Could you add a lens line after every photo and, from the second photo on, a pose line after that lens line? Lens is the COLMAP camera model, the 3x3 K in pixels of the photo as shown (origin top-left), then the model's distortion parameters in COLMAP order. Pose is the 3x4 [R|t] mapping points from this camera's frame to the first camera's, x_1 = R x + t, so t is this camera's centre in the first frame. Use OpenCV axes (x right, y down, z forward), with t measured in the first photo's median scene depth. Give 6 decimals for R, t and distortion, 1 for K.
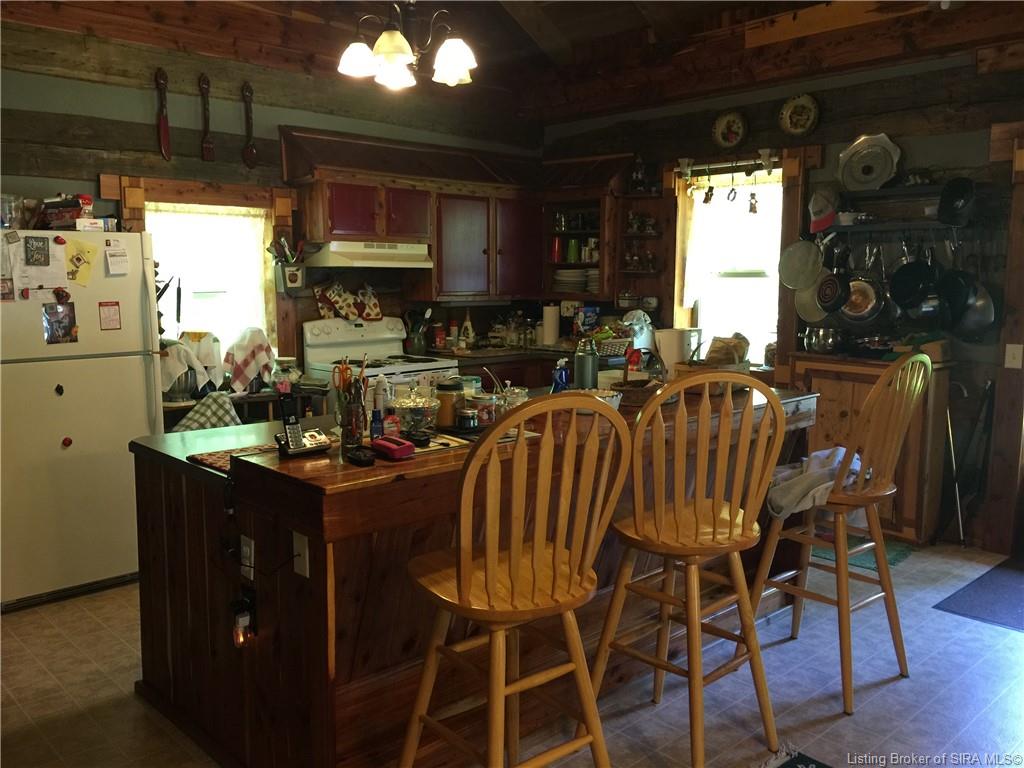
lens RADIAL K [[869.8, 0, 514.1], [0, 869.8, 384.6], [0, 0, 1]] dist [0.063812, -0.085777]
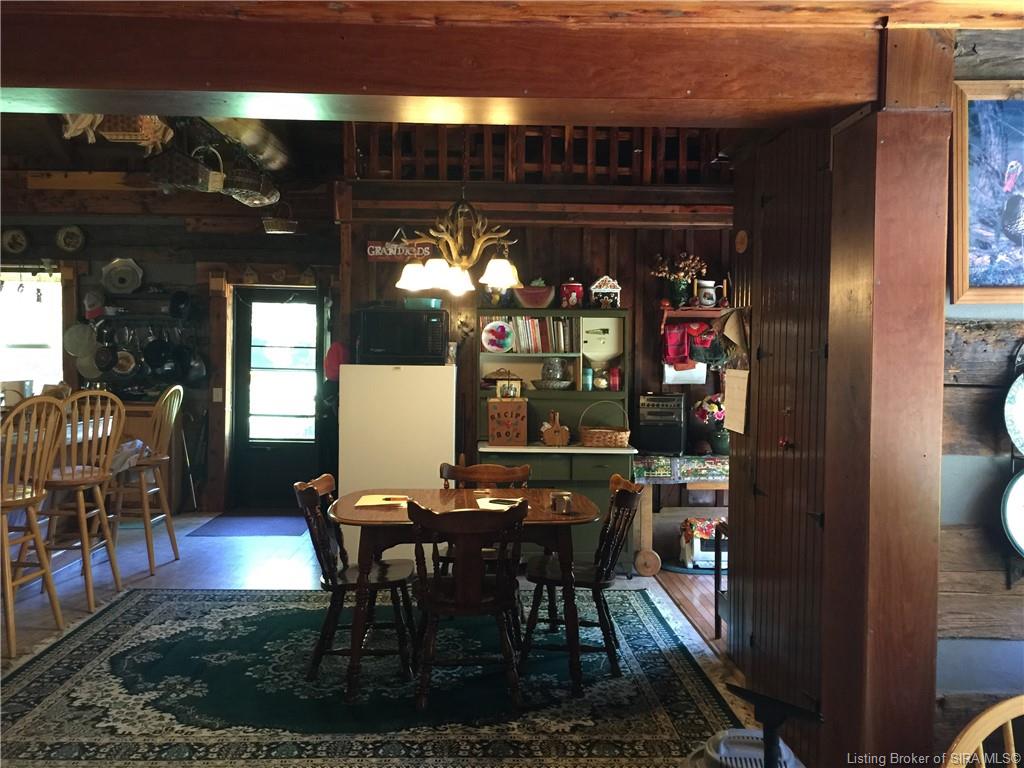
lens RADIAL K [[869.8, 0, 511.9], [0, 869.8, 381.6], [0, 0, 1]] dist [0.063812, -0.085777]
pose [[0.657322, -0.018046, 0.753394, -0.324406], [0.086531, 0.994909, -0.051666, 0.075075], [-0.748626, 0.099153, 0.655537, -0.526551]]
